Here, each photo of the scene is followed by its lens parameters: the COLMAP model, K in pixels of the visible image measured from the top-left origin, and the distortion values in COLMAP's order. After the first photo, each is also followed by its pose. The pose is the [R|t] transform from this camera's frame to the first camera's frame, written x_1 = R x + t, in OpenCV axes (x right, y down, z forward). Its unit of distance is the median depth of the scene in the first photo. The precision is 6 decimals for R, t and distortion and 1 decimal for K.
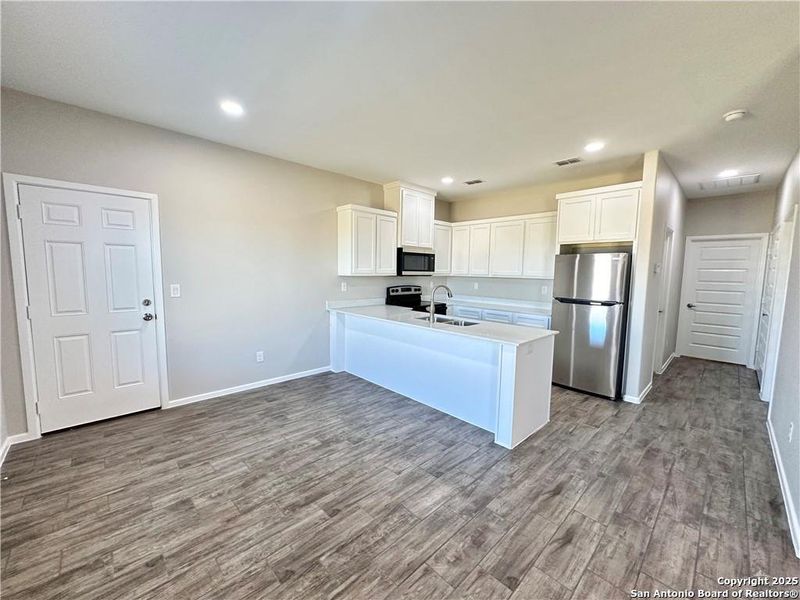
lens RADIAL K [[317.2, 0, 400.0], [0, 317.2, 292.2], [0, 0, 1]] dist [-0.011312, 0.001284]
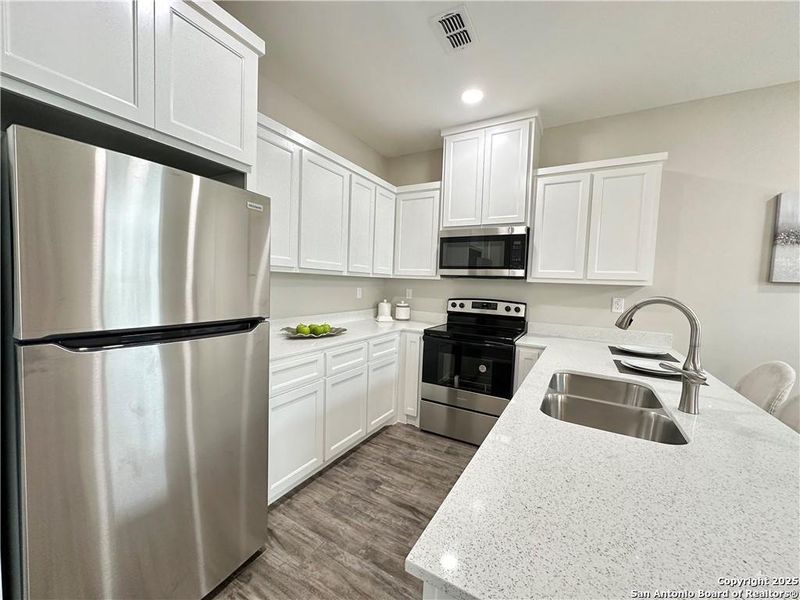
lens RADIAL K [[317.2, 0, 398.5], [0, 317.2, 298.7], [0, 0, 1]] dist [-0.011312, 0.001284]
pose [[0.276754, 0.059094, -0.959122, 0.596088], [-0.083088, 0.995841, 0.037381, -0.032503], [0.957342, 0.069346, 0.280513, 0.766966]]
